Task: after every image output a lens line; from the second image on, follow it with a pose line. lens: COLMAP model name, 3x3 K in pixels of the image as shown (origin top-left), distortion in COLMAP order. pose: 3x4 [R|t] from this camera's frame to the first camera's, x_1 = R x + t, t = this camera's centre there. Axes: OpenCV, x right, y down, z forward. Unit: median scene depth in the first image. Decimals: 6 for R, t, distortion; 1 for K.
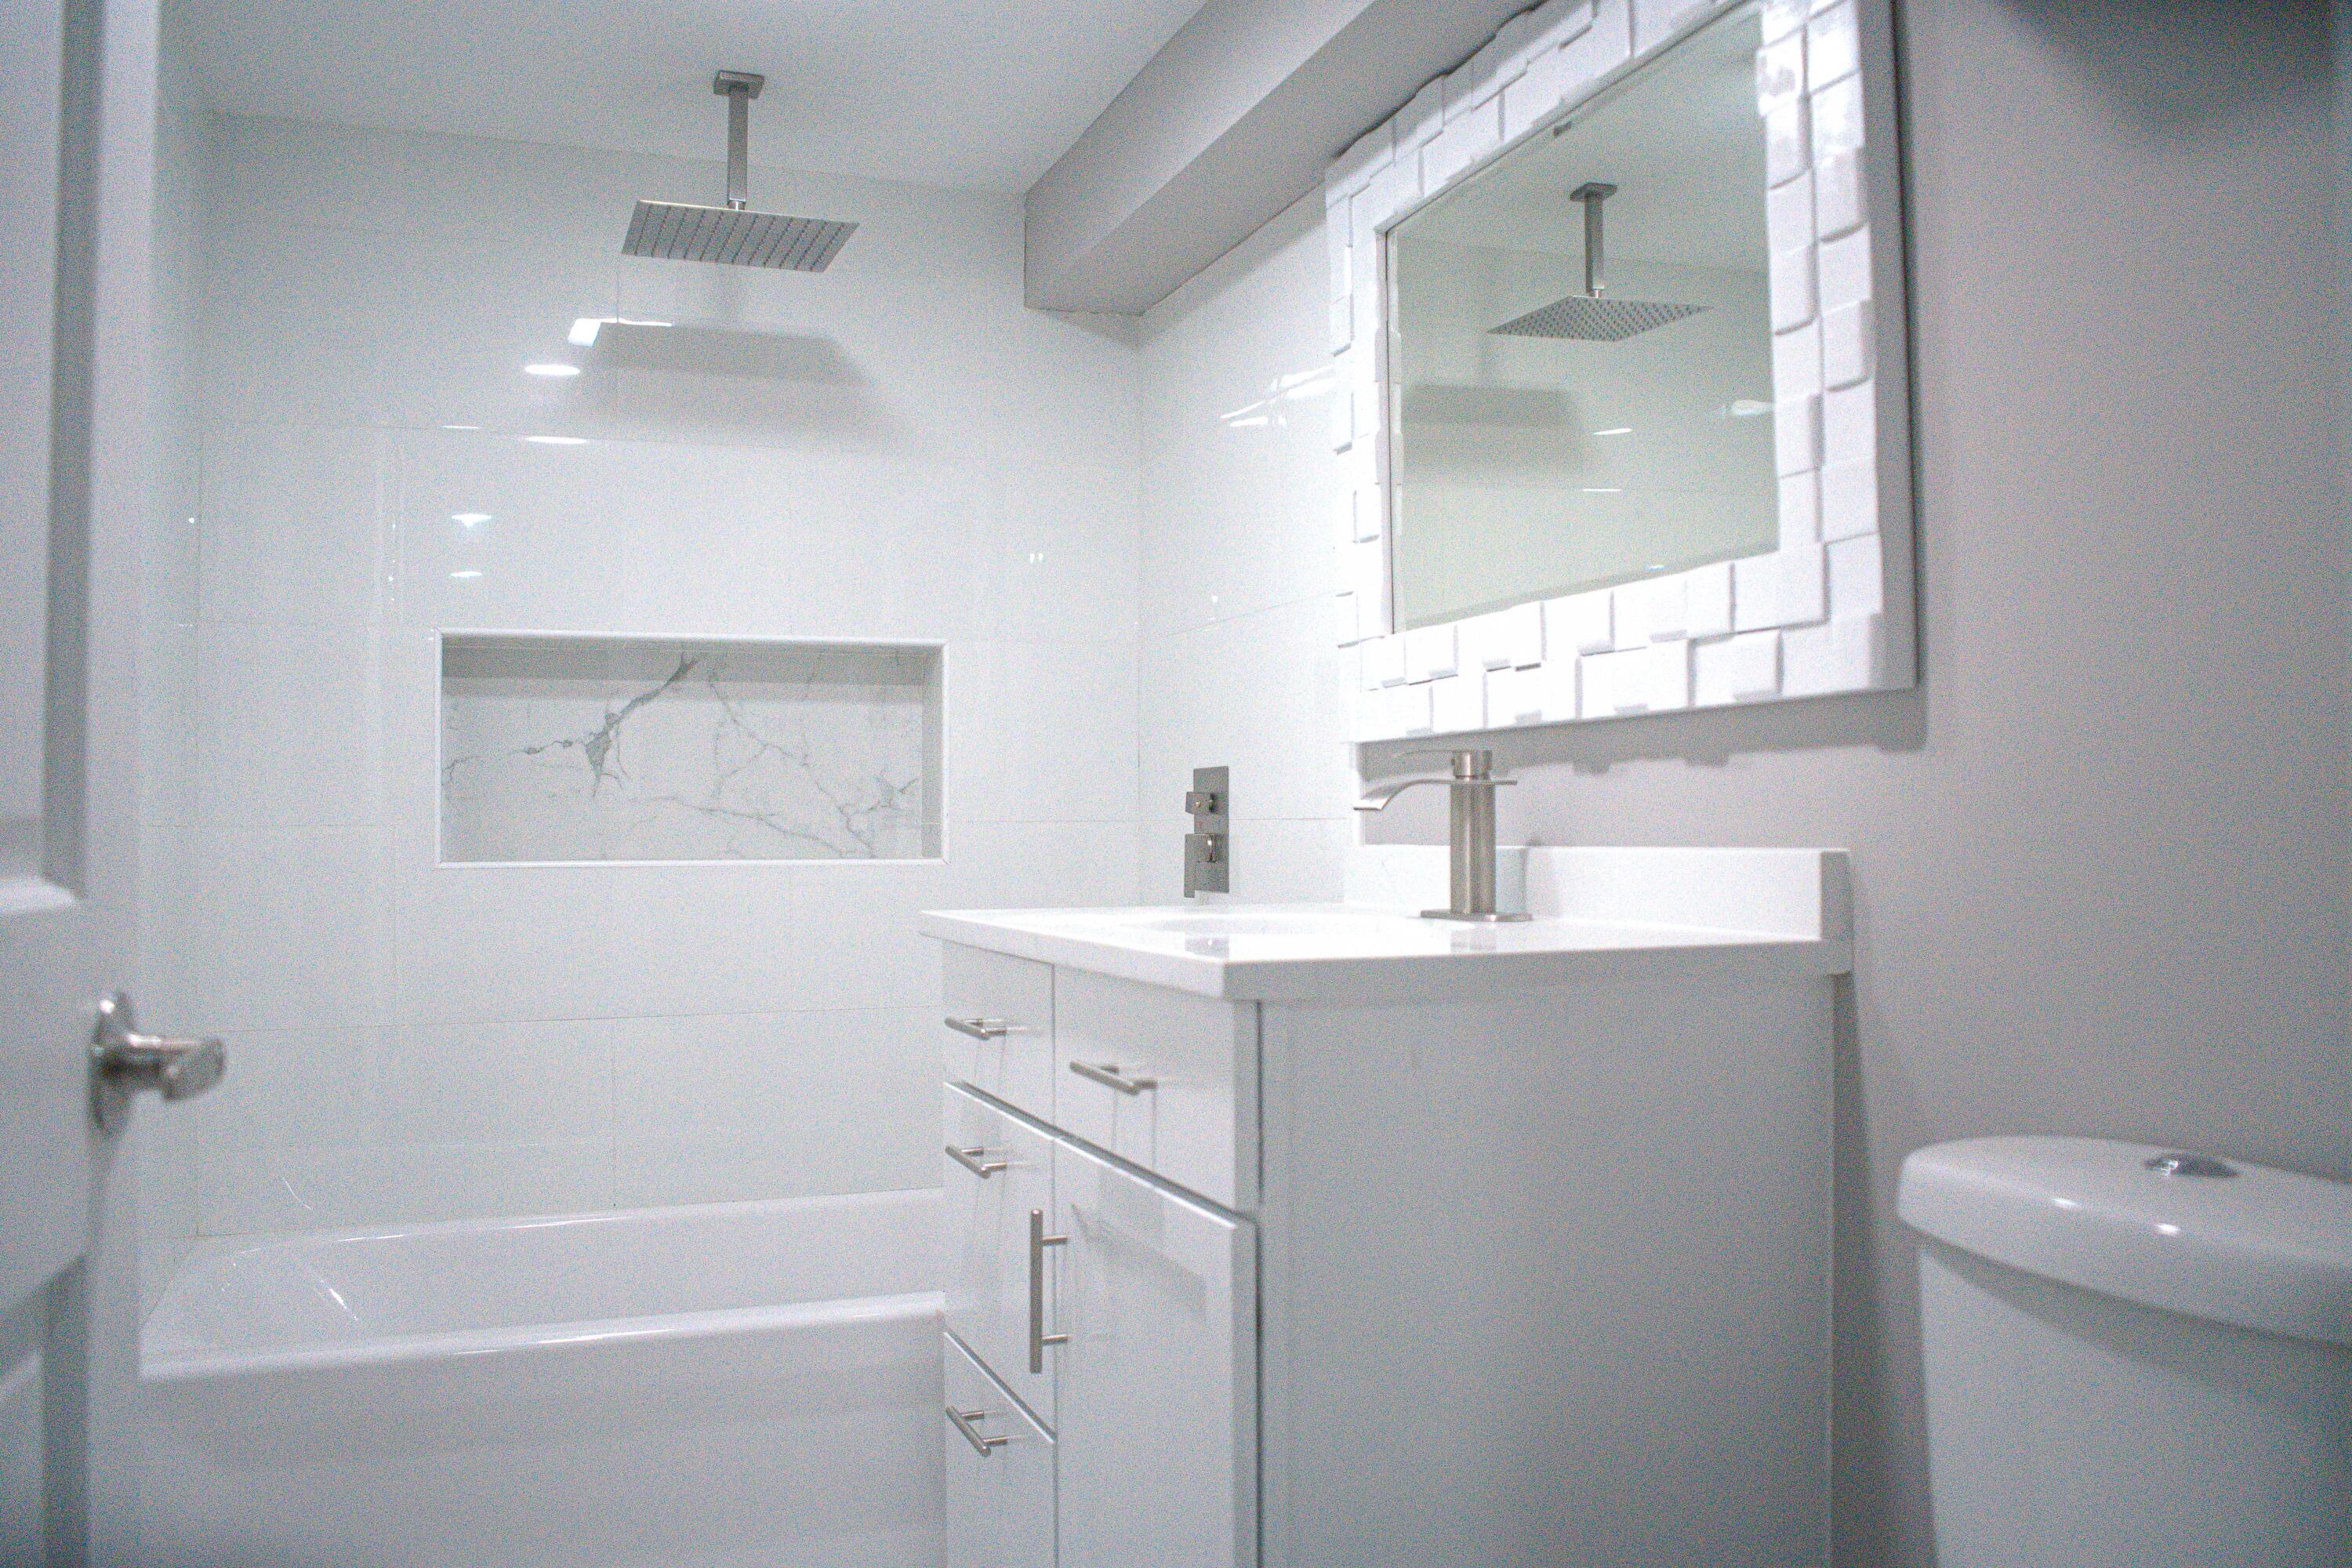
lens RADIAL K [[1872.9, 0, 1176.0], [0, 1872.9, 784.0], [0, 0, 1]] dist [-0.004912, -0.001393]
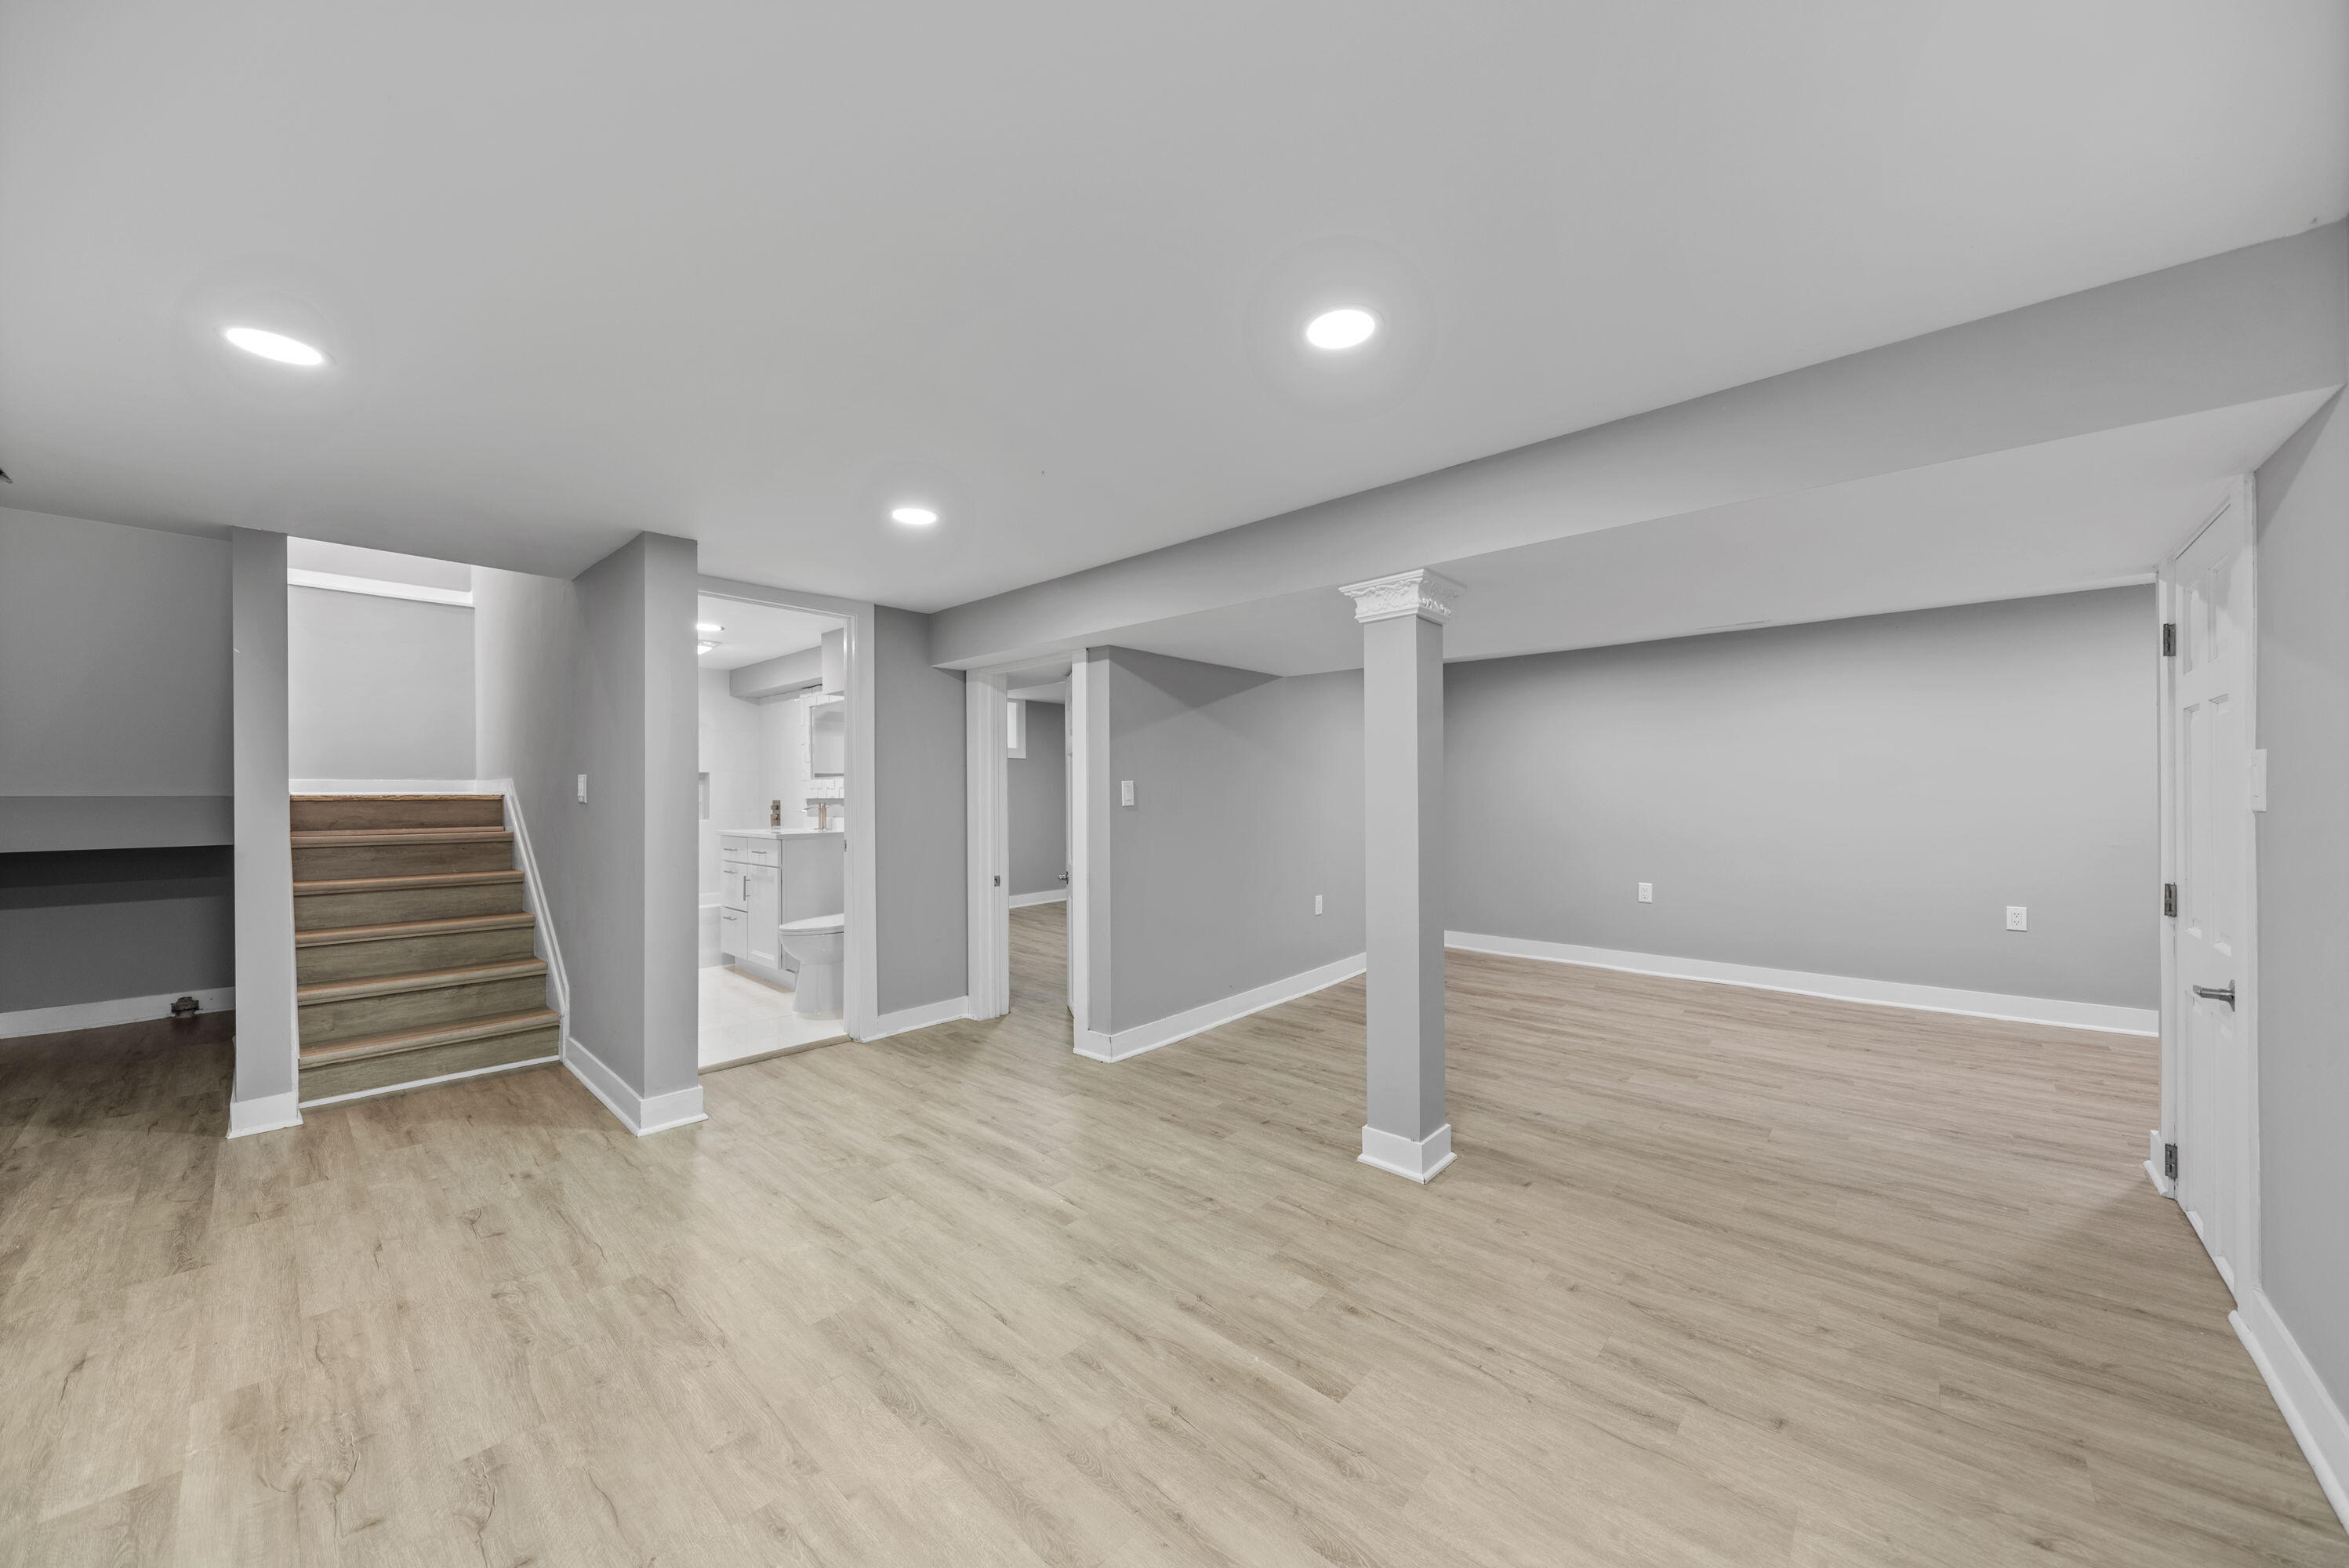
lens RADIAL K [[824.1, 0, 1177.8], [0, 824.1, 801.1], [0, 0, 1]] dist [0.000020, -0.000005]
pose [[0.895385, -0.001351, 0.445291, -0.002219], [-0.009501, 0.999710, 0.022136, -0.091141], [-0.445192, -0.024051, 0.895112, -1.953826]]
